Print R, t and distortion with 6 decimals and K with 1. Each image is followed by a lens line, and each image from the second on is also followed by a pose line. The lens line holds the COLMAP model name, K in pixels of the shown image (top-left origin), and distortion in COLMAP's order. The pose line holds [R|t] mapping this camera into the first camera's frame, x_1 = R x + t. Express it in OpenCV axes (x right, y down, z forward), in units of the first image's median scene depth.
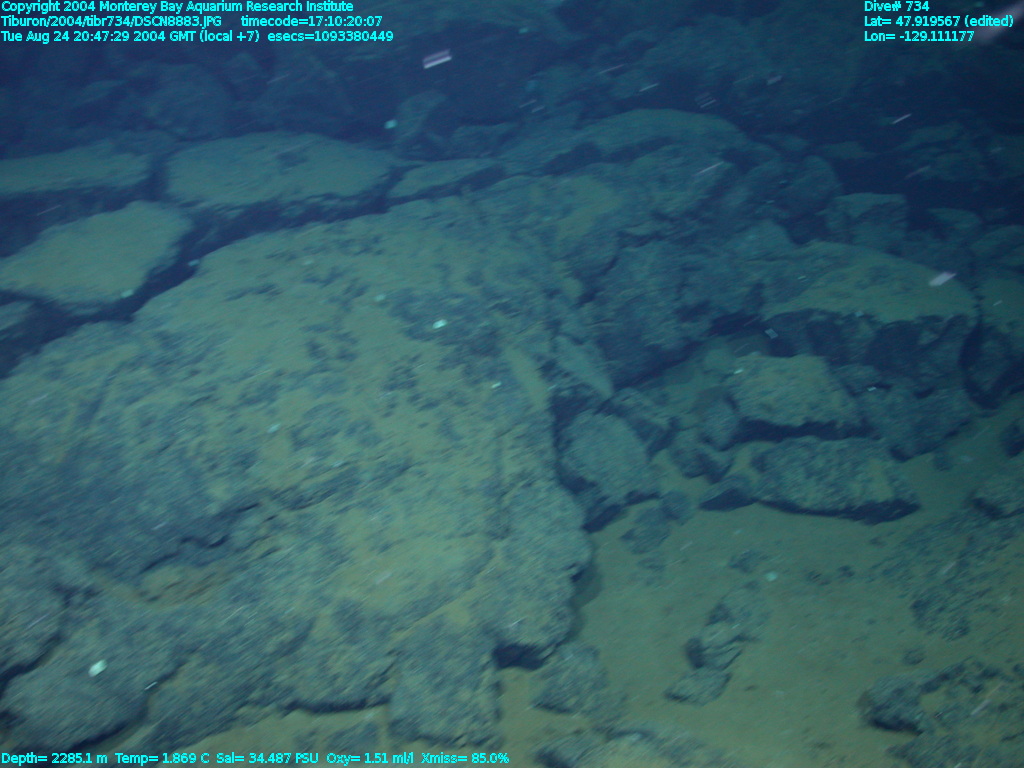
lens RADIAL K [[1355.2, 0, 510.4], [0, 1355.2, 407.4], [0, 0, 1]] dist [-0.109772, -0.168220]
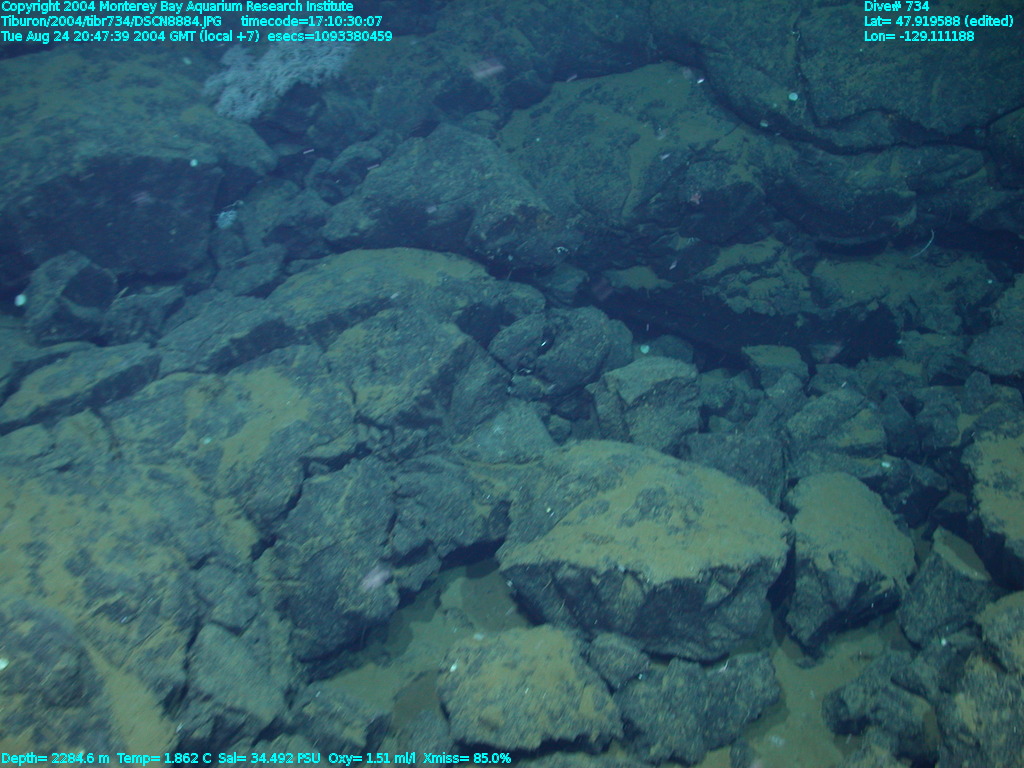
lens RADIAL K [[1355.2, 0, 510.4], [0, 1355.2, 407.4], [0, 0, 1]] dist [-0.109772, -0.168220]
pose [[0.996187, -0.046483, 0.073827, 0.148951], [0.045299, 0.998818, 0.017641, -0.174405], [-0.074560, -0.014230, 0.997115, 0.268343]]
